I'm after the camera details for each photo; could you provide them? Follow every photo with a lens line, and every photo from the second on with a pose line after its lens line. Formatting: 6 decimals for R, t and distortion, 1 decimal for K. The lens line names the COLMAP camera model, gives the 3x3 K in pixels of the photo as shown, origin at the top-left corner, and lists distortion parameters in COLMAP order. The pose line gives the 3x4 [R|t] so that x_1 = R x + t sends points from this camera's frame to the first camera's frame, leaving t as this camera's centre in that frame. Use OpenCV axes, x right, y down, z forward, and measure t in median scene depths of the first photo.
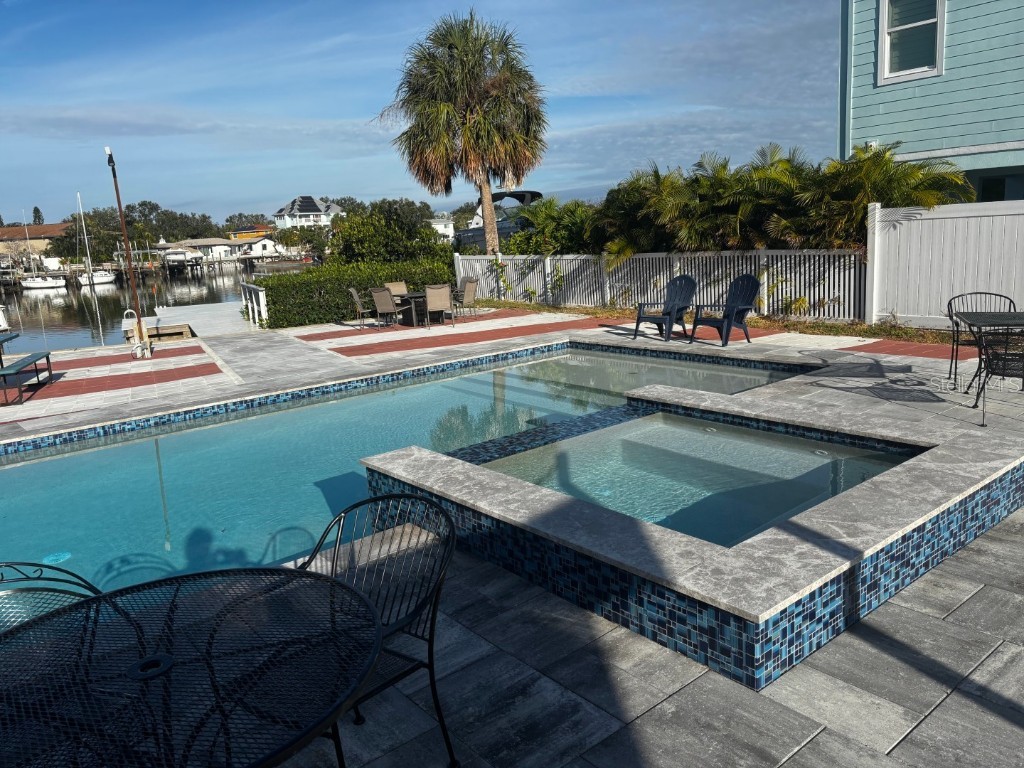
lens RADIAL K [[763.6, 0, 510.2], [0, 763.6, 383.4], [0, 0, 1]] dist [0.066719, -0.057995]
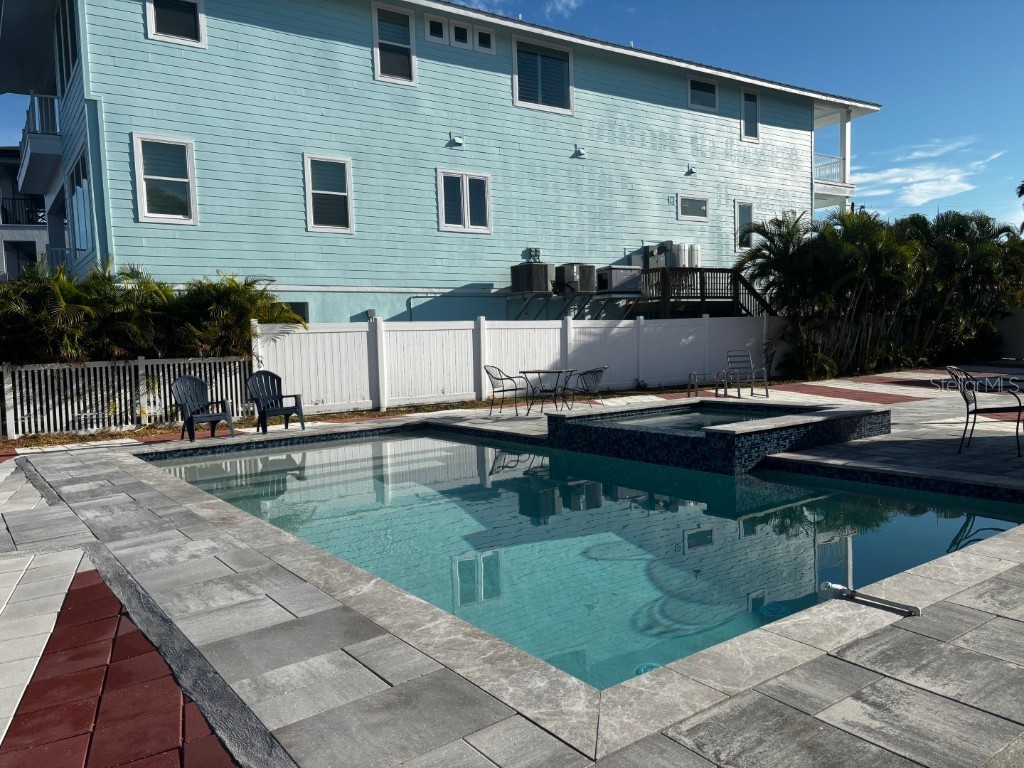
lens RADIAL K [[763.6, 0, 510.2], [0, 763.6, 383.4], [0, 0, 1]] dist [0.066719, -0.057995]
pose [[0.090426, -0.009555, 0.995857, -0.505490], [0.224391, 0.974437, -0.011026, -0.022013], [-0.970295, 0.224459, 0.090259, 0.376635]]
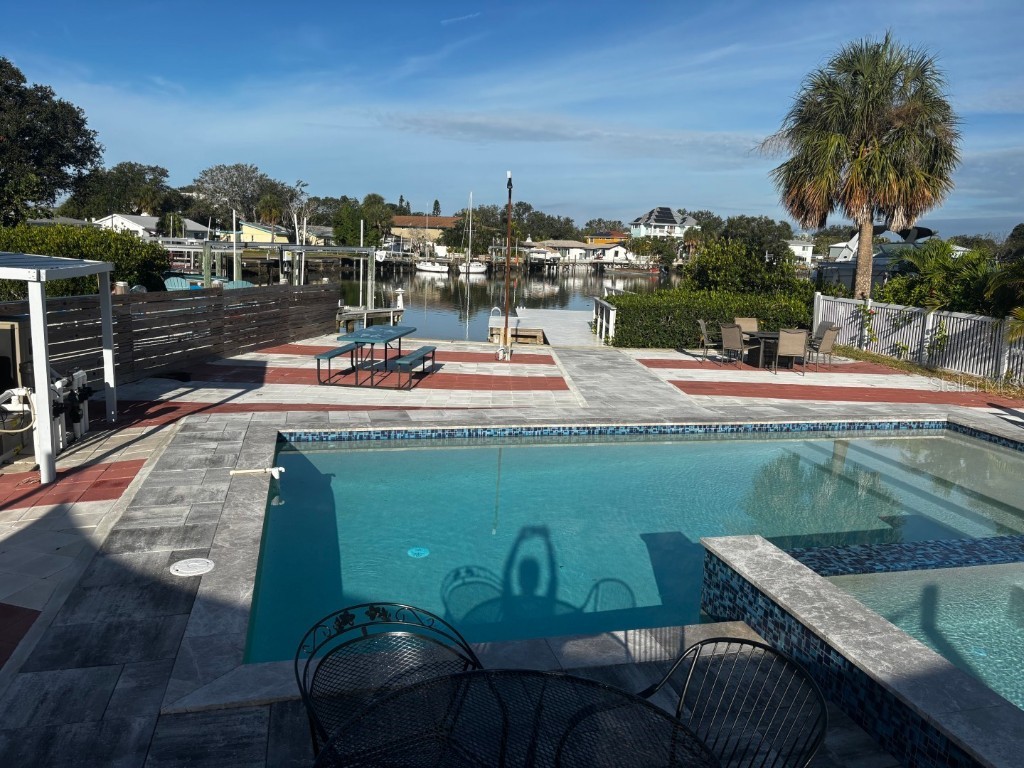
lens RADIAL K [[763.6, 0, 510.2], [0, 763.6, 383.4], [0, 0, 1]] dist [0.066719, -0.057995]
pose [[0.901085, 0.167866, -0.399833, -0.017709], [-0.171829, 0.984778, 0.026206, -0.025941], [0.398146, 0.045089, 0.916213, -0.002998]]
